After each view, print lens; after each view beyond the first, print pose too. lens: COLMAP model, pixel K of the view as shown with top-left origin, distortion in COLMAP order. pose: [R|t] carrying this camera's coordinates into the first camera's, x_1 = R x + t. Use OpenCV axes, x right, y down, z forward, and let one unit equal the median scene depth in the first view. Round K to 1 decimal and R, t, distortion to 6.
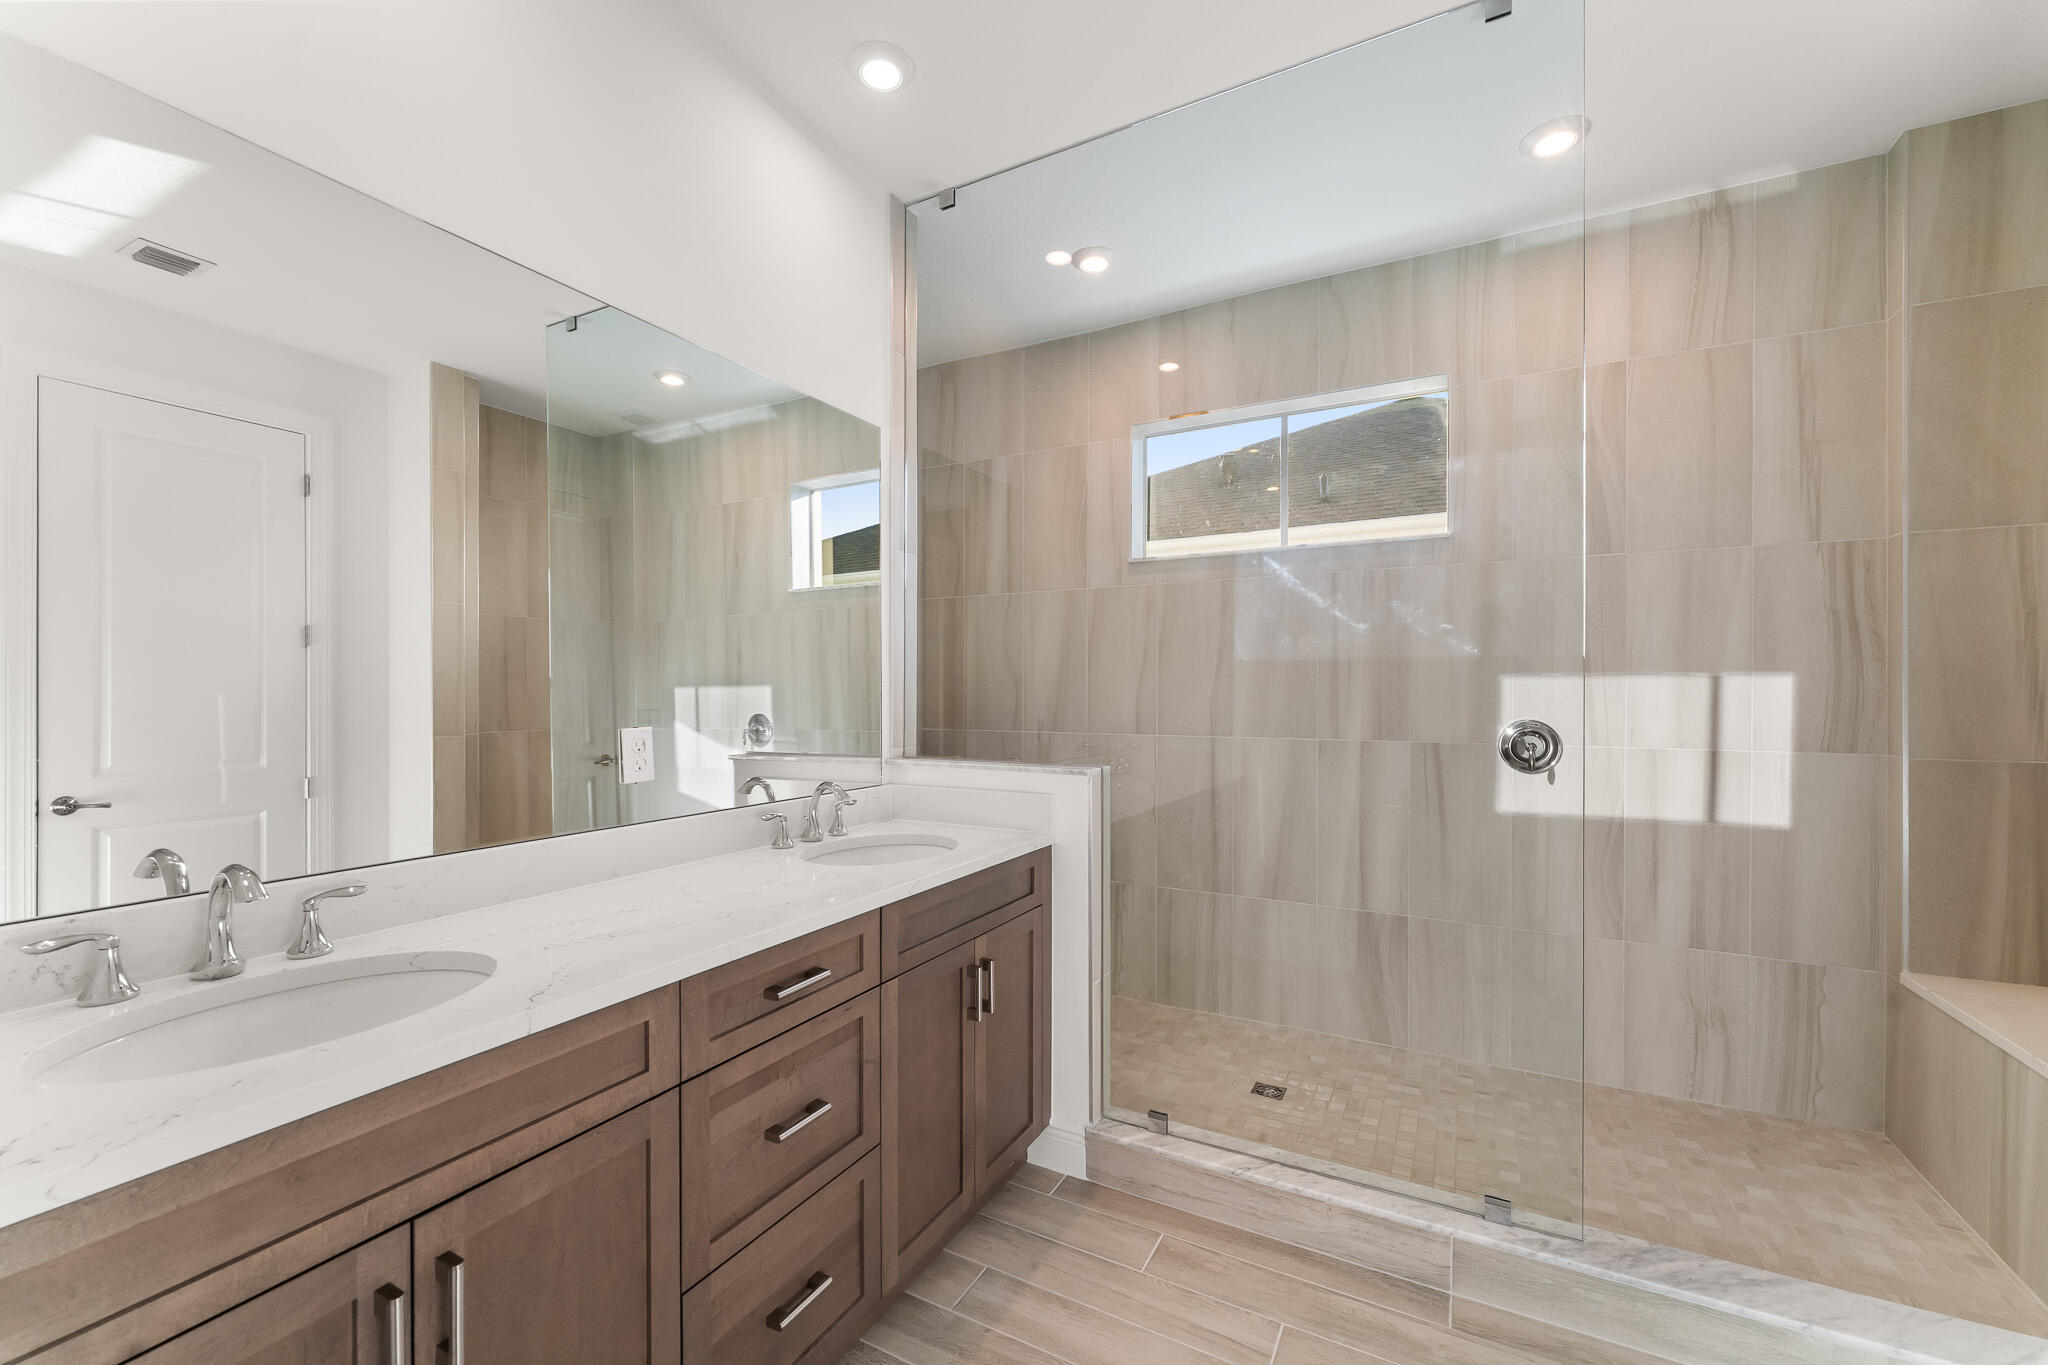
lens RADIAL K [[825.1, 0, 1020.6], [0, 825.1, 693.2], [0, 0, 1]] dist [-0.001339, -0.000056]
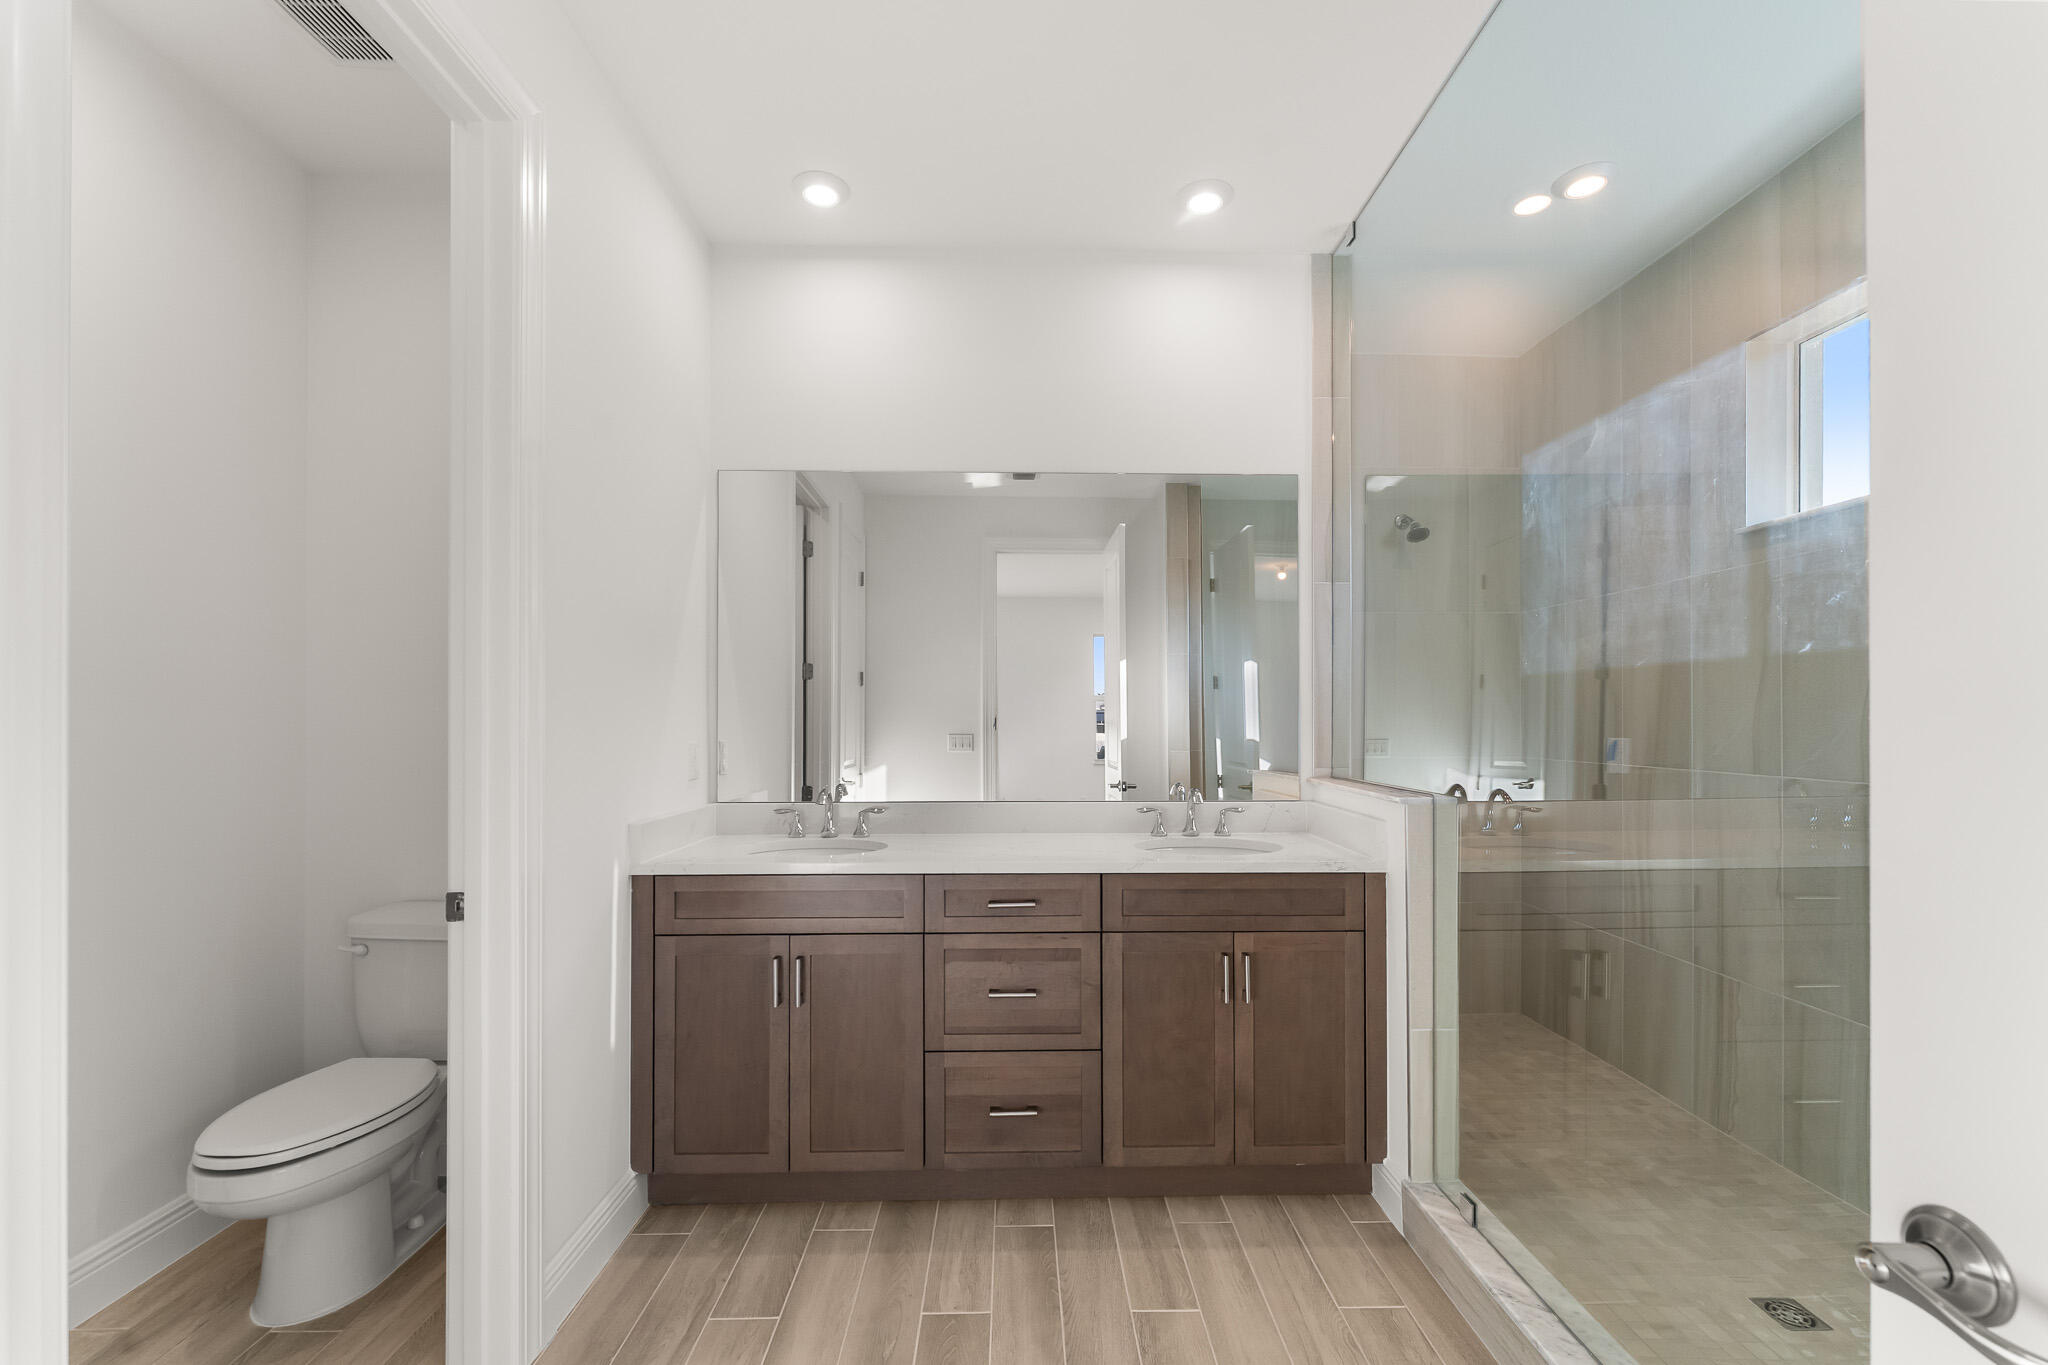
lens RADIAL K [[836.4, 0, 1026.3], [0, 836.4, 713.9], [0, 0, 1]] dist [-0.000968, -0.000030]
pose [[0.493579, -0.005785, -0.869682, 0.806232], [0.000186, 0.999979, -0.006546, 0.004561], [0.869701, 0.003069, 0.493569, 0.182075]]
